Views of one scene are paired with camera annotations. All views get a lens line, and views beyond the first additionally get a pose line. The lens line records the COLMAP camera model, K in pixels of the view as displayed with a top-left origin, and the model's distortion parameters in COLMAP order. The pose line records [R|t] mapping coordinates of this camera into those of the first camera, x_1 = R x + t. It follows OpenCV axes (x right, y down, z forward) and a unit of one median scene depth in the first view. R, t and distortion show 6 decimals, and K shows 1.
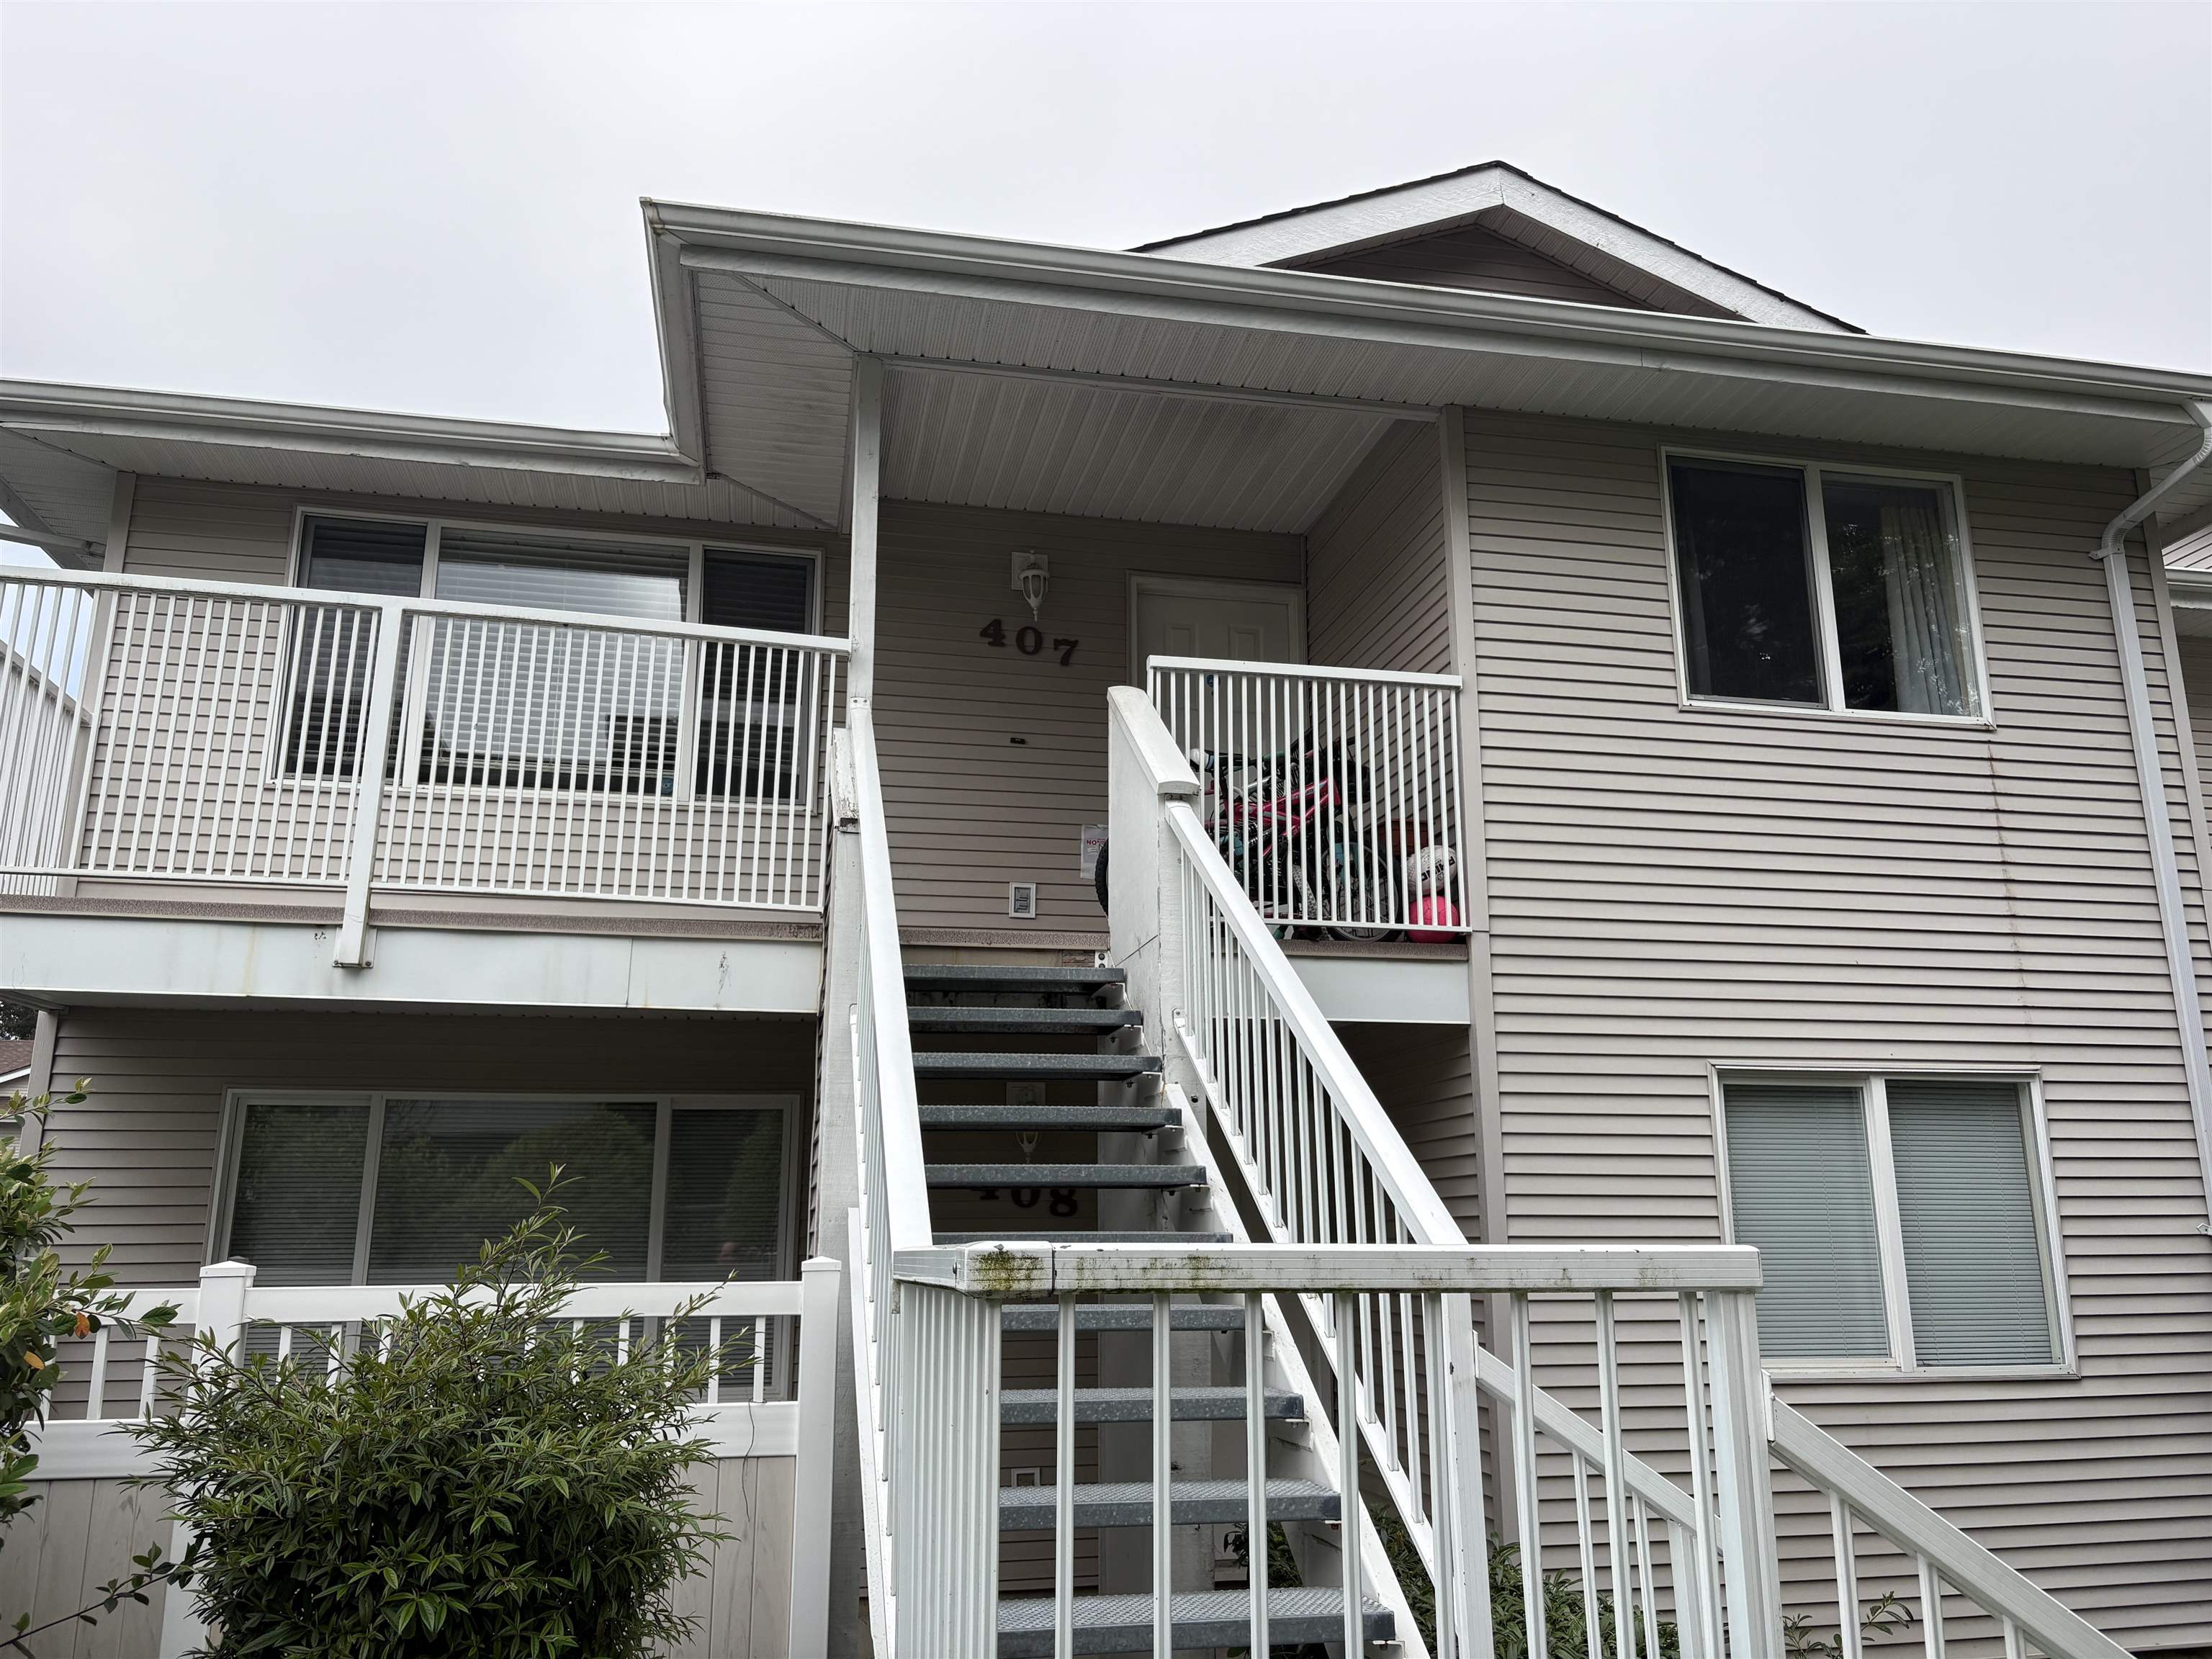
lens RADIAL K [[1677.8, 0, 1122.6], [0, 1677.8, 828.3], [0, 0, 1]] dist [0.046180, -0.037884]
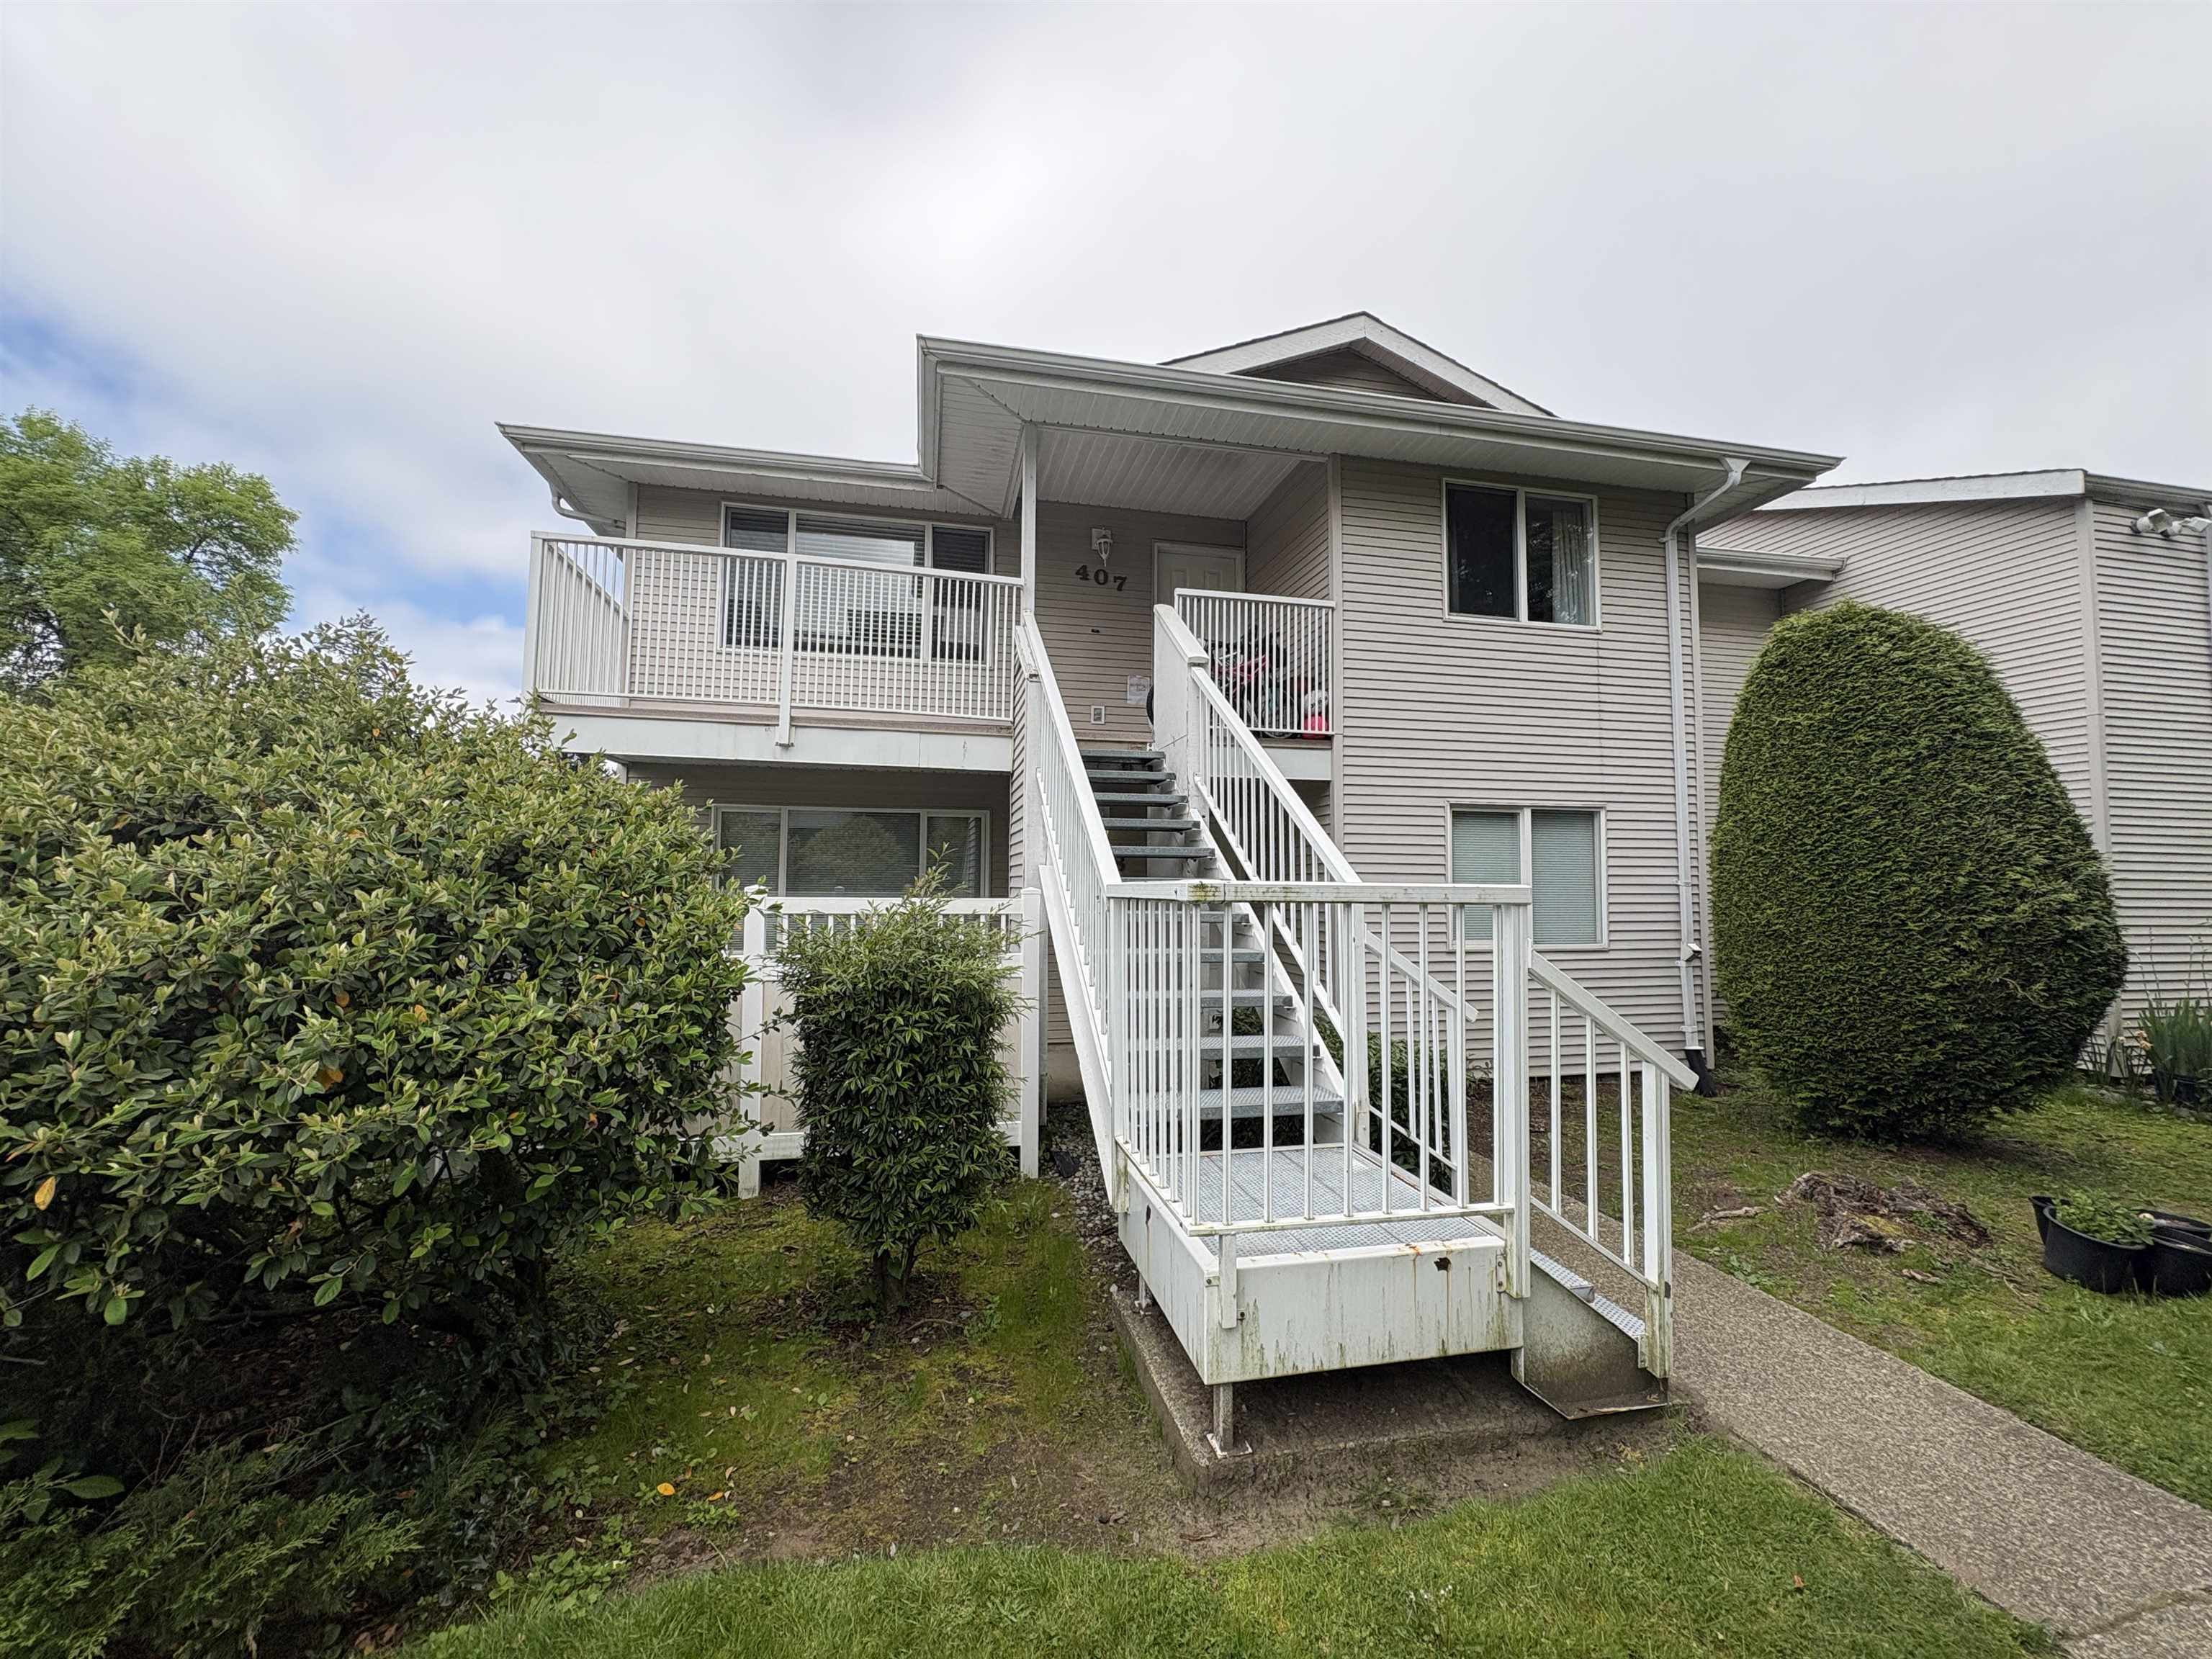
lens RADIAL K [[879.7, 0, 1103.6], [0, 879.7, 828.1], [0, 0, 1]] dist [-0.000014, 0.000298]
pose [[0.999932, 0.011227, 0.003128, -0.064988], [-0.011601, 0.984572, 0.174598, -0.007315], [-0.001120, -0.174622, 0.984635, -0.042853]]
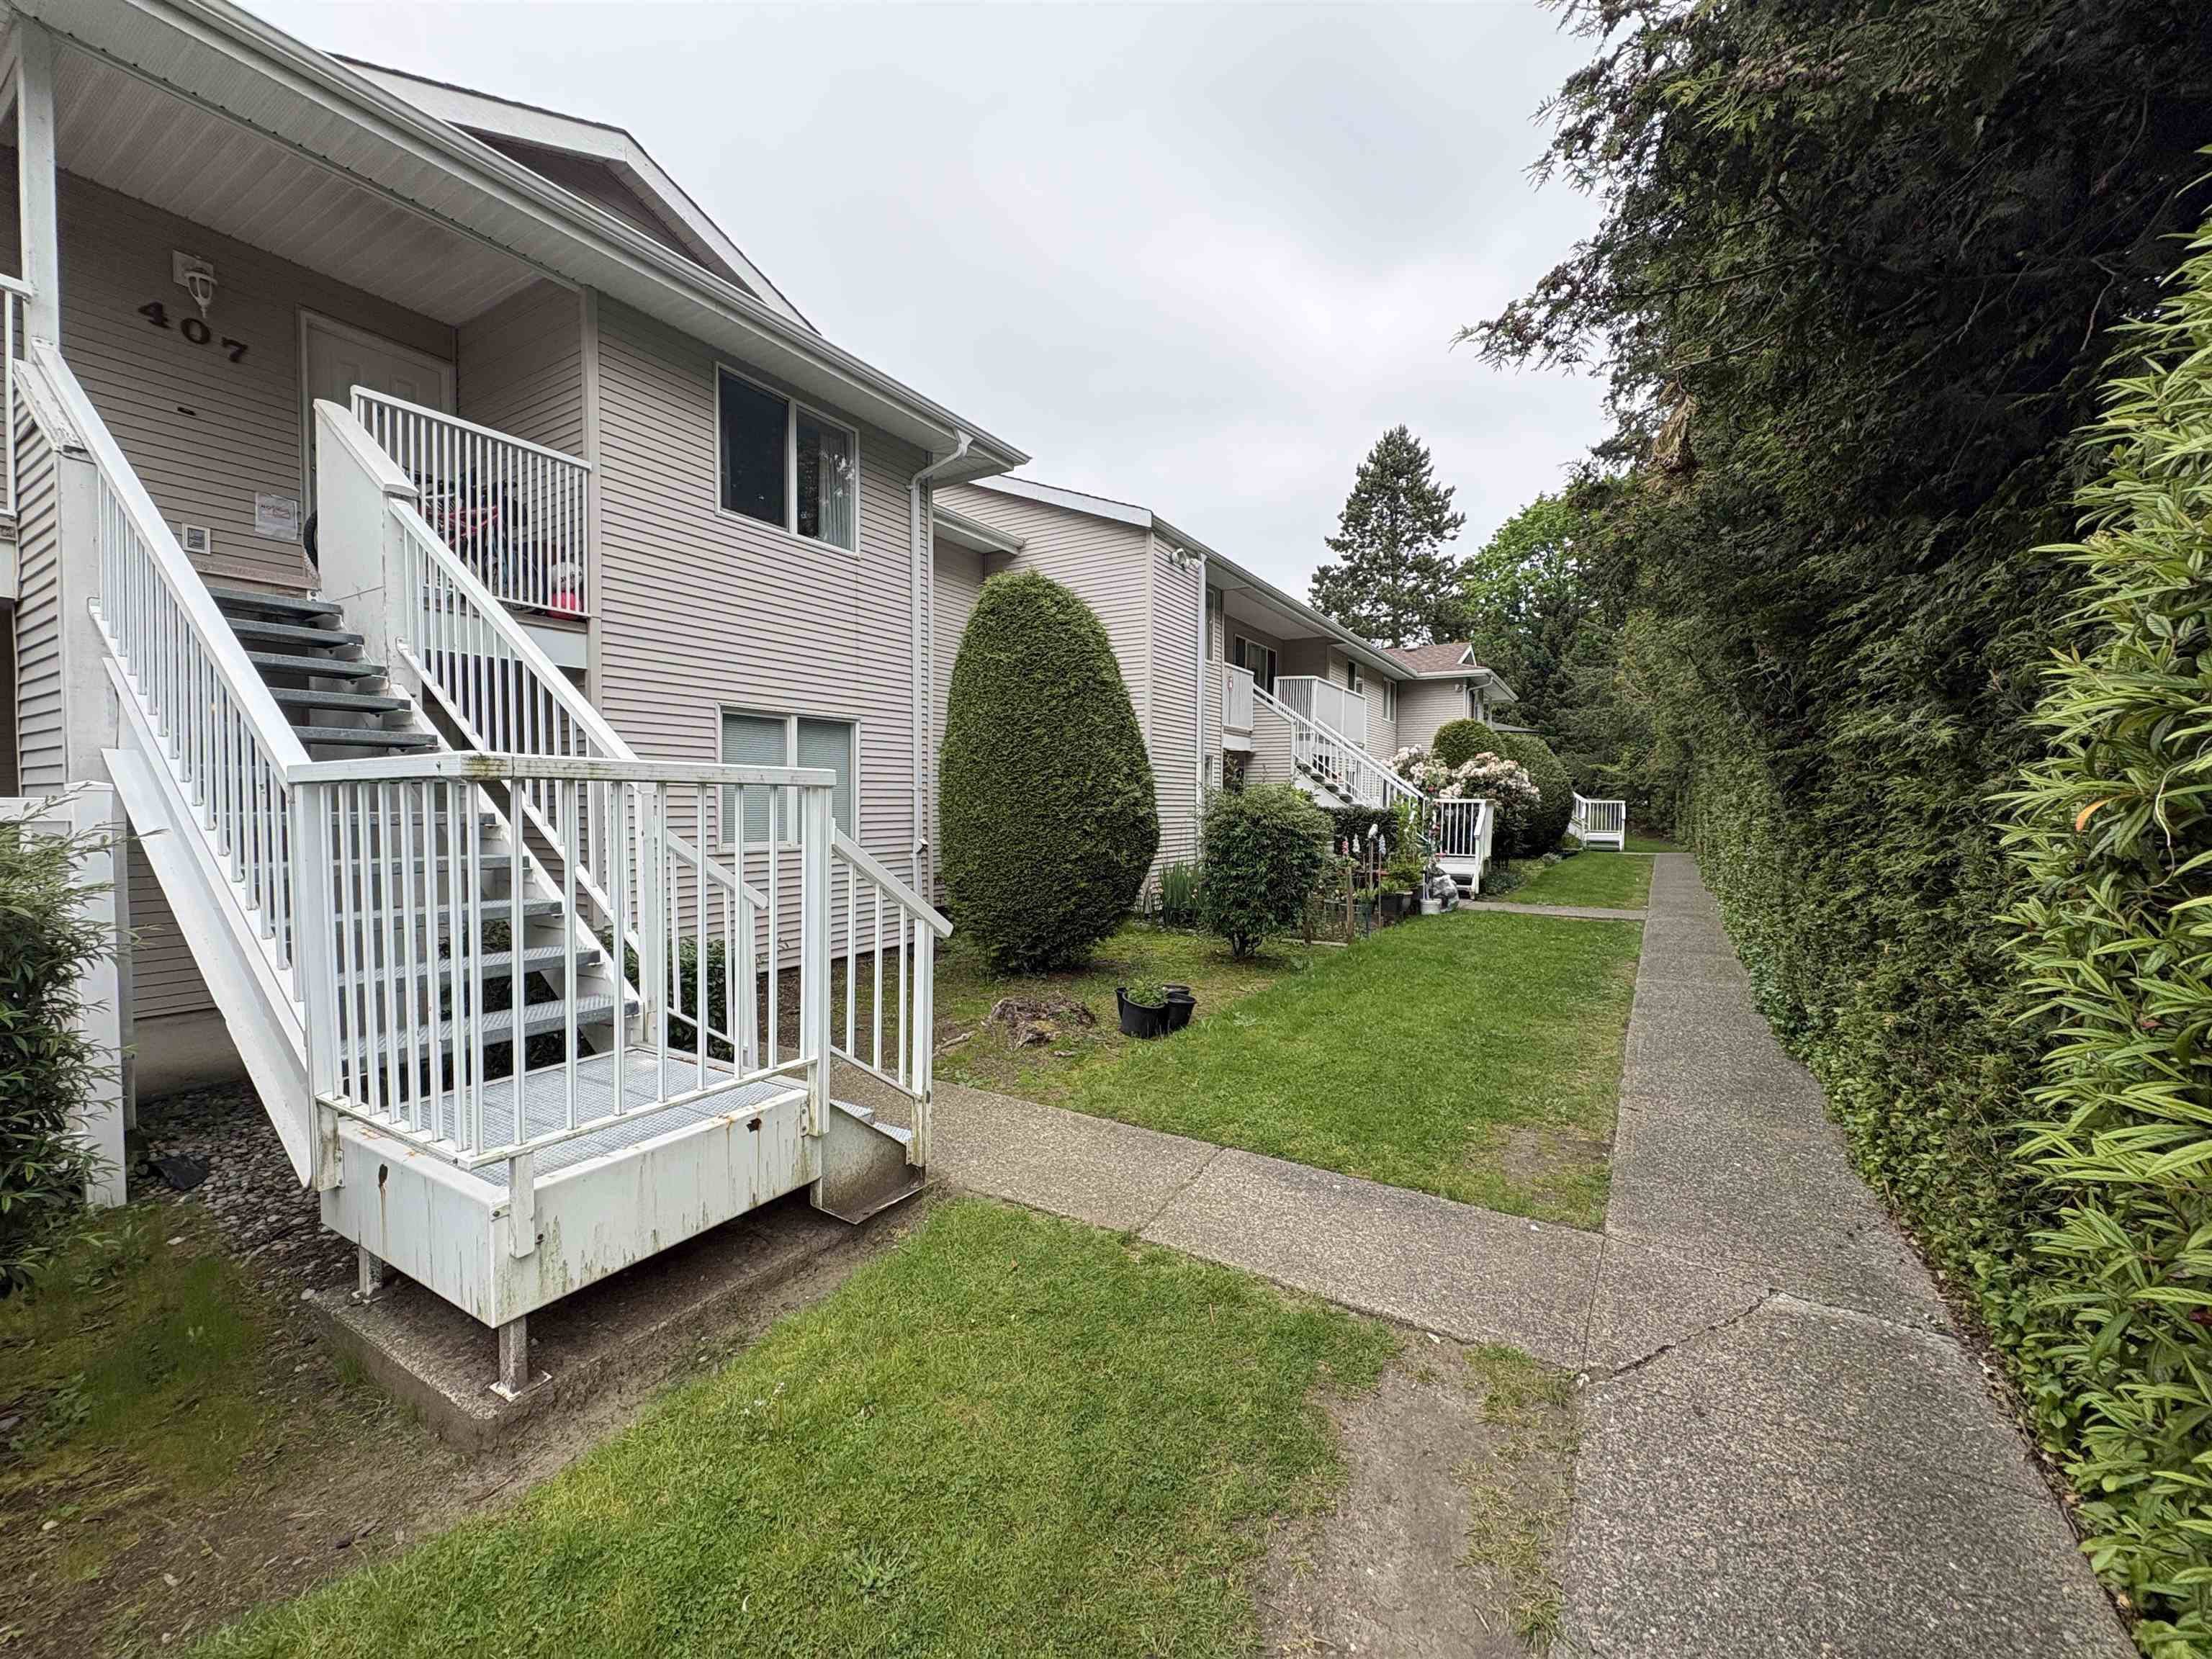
lens RADIAL K [[879.7, 0, 1111.9], [0, 879.7, 827.8], [0, 0, 1]] dist [-0.000014, 0.000298]
pose [[0.678360, -0.015755, 0.734561, -0.099140], [-0.177616, 0.966601, 0.184759, 0.007827], [-0.712938, -0.255803, 0.652904, -0.047355]]
